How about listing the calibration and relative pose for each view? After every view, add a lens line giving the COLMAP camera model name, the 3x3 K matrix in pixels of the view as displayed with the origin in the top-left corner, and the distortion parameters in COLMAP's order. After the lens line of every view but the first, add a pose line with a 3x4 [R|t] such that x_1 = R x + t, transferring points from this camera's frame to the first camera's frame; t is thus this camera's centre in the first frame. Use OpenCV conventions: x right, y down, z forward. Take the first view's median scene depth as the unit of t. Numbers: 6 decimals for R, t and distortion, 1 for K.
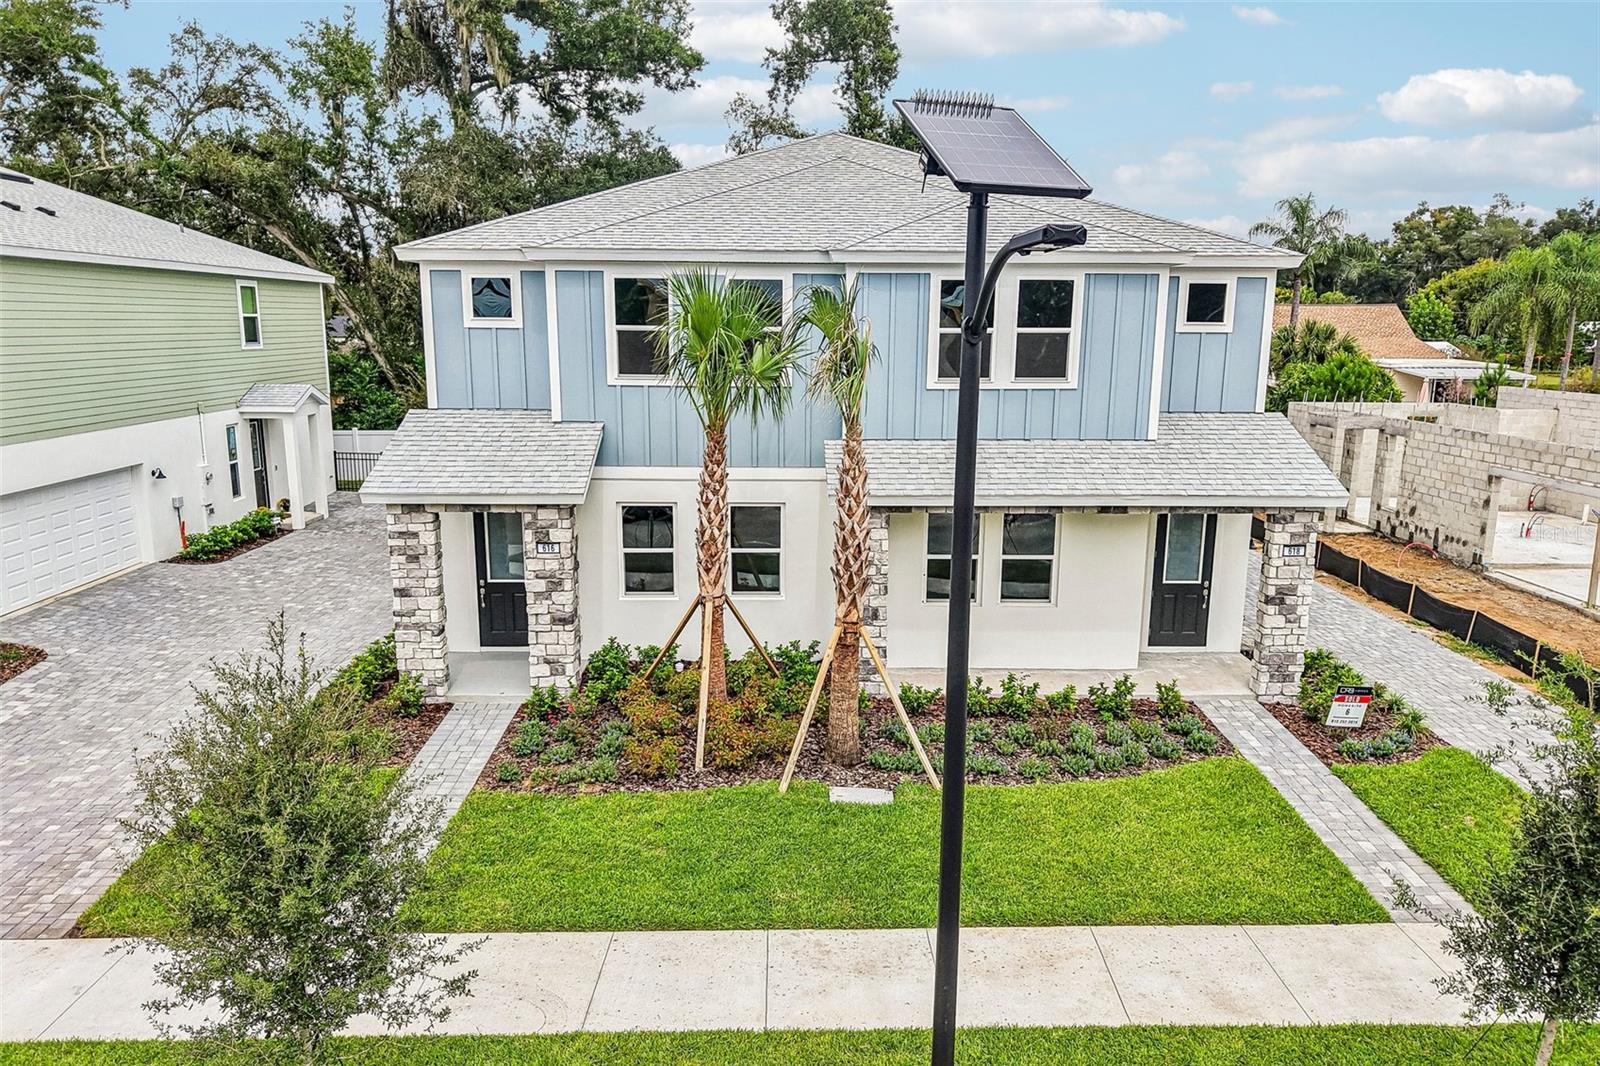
lens RADIAL K [[1072.8, 0, 800.0], [0, 1072.8, 533.0], [0, 0, 1]] dist [0.024473, -0.031695]
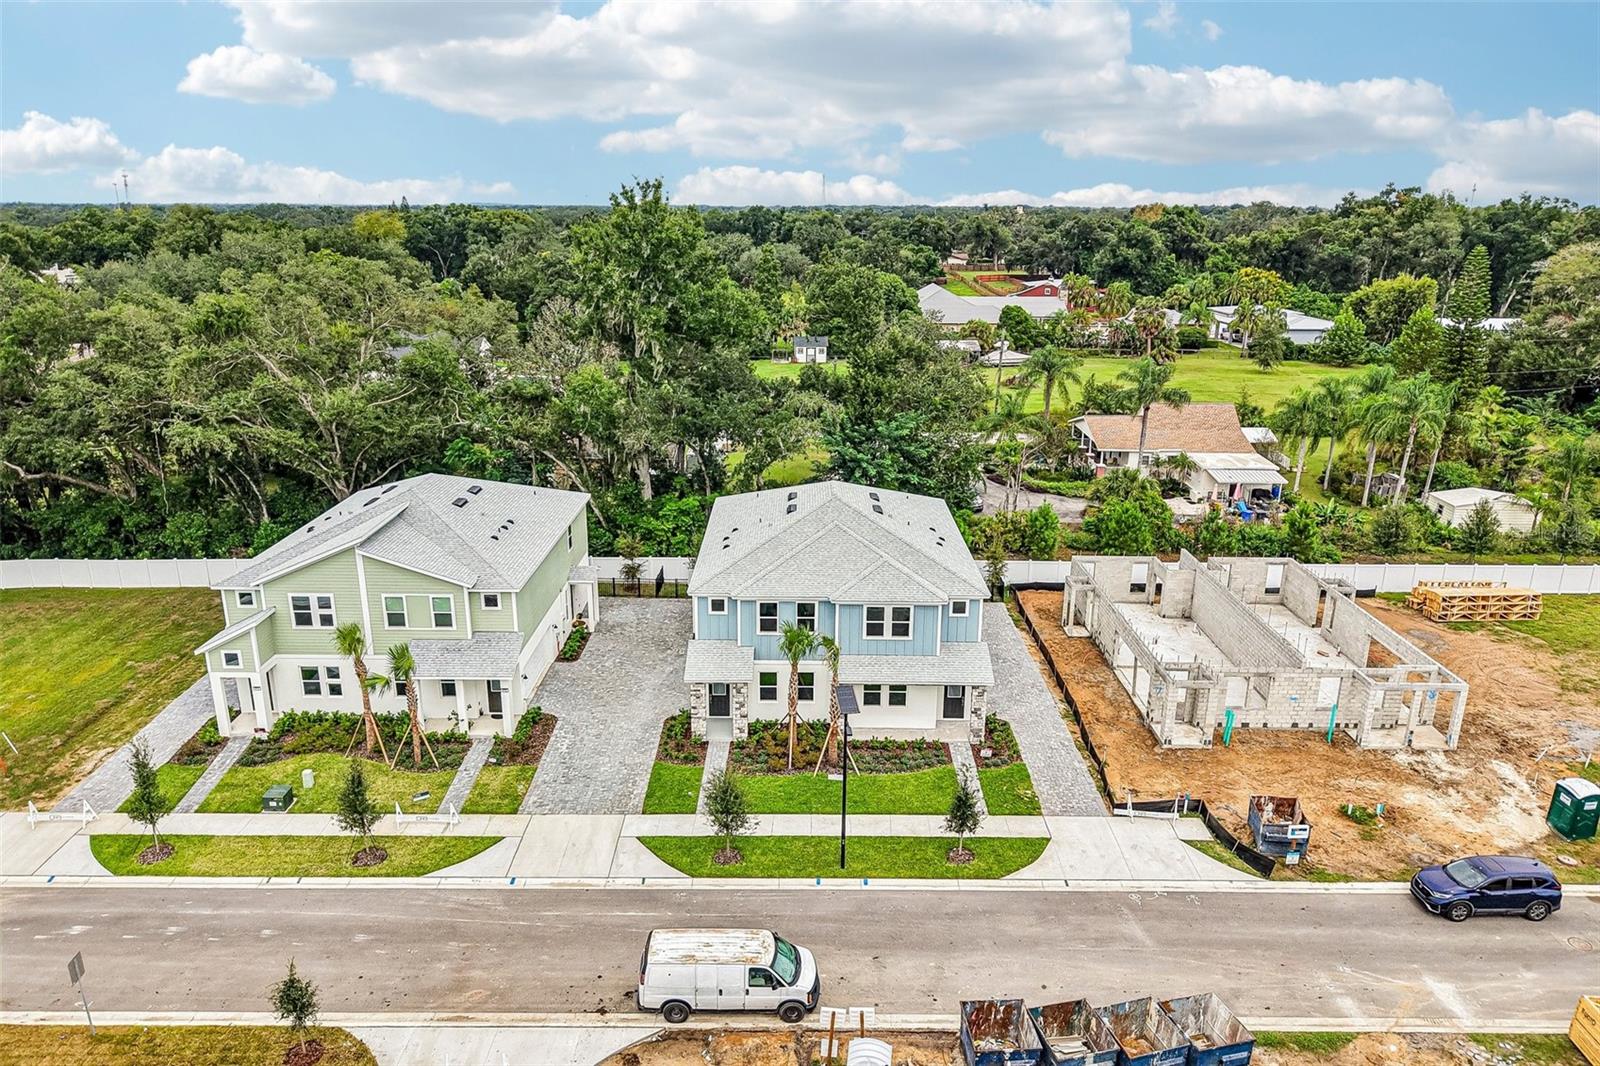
lens RADIAL K [[1084.0, 0, 797.5], [0, 1084.0, 501.7], [0, 0, 1]] dist [0.028512, -0.037116]
pose [[0.999644, 0.008962, -0.025133, 0.008475], [-0.007147, 0.997422, 0.071397, -0.747828], [0.025708, -0.071192, 0.997131, -2.047377]]
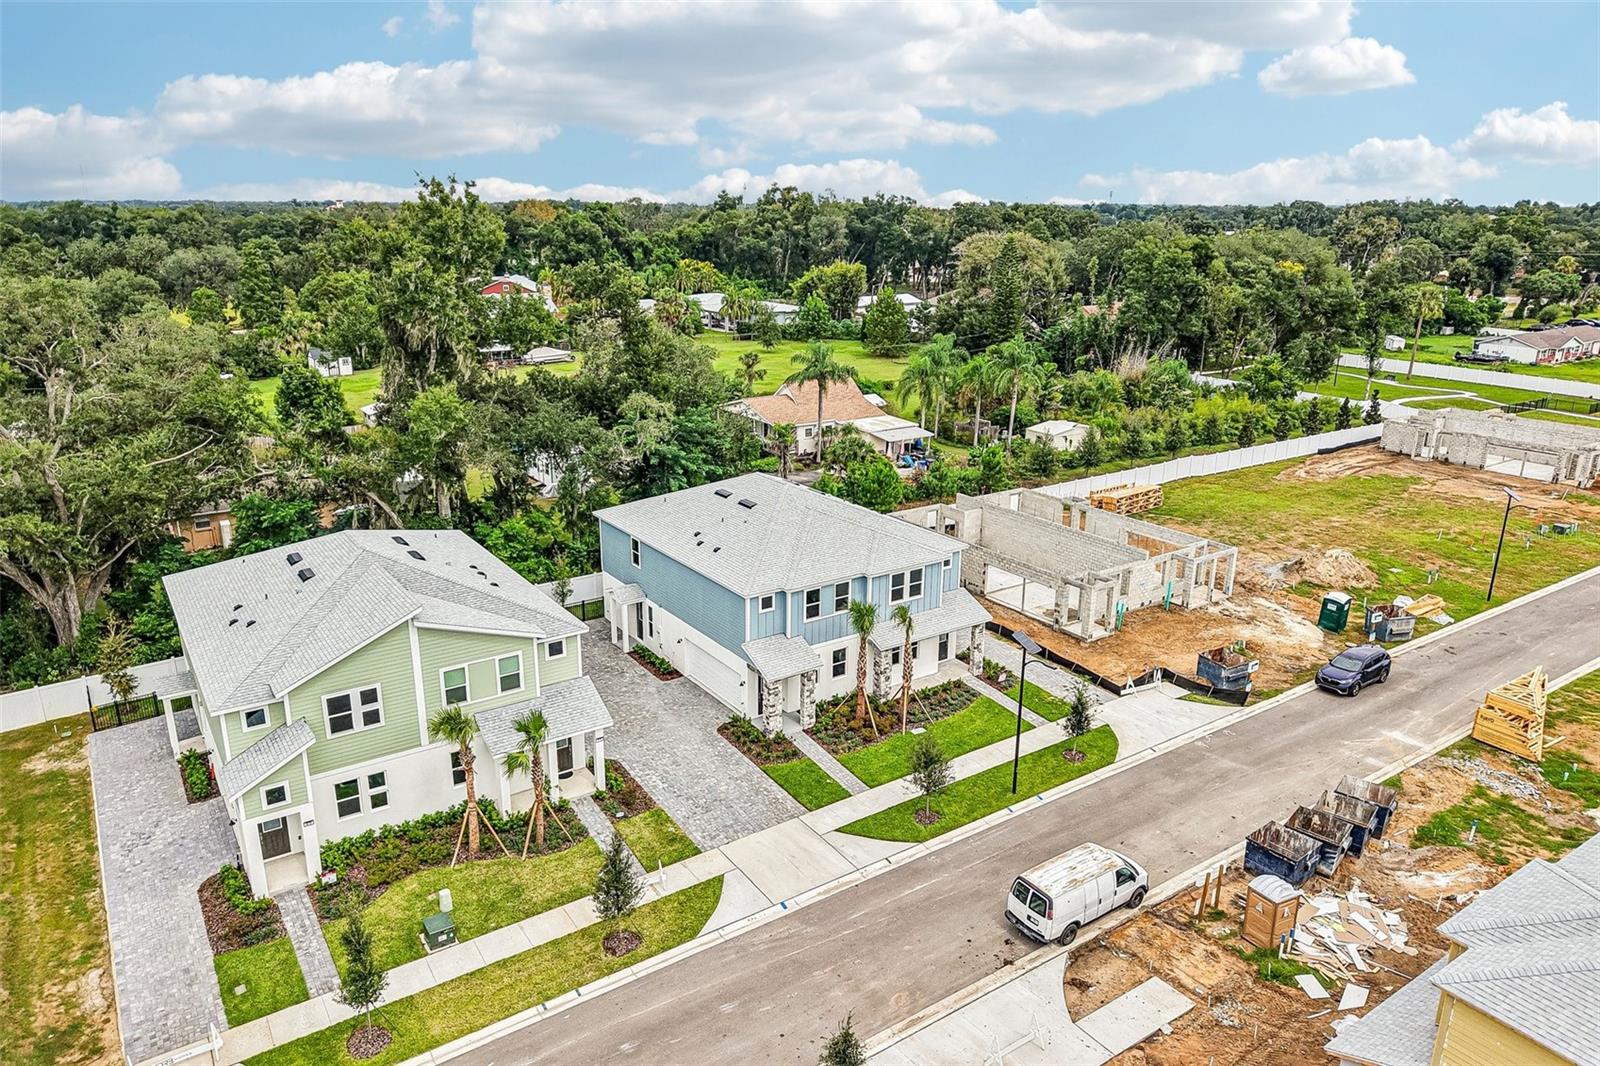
lens RADIAL K [[1084.0, 0, 797.5], [0, 1084.0, 501.7], [0, 0, 1]] dist [0.028512, -0.037116]
pose [[0.837807, -0.144093, 0.526608, -1.838909], [0.104294, 0.989021, 0.104693, -0.837074], [-0.535912, -0.032790, 0.843637, -1.660865]]
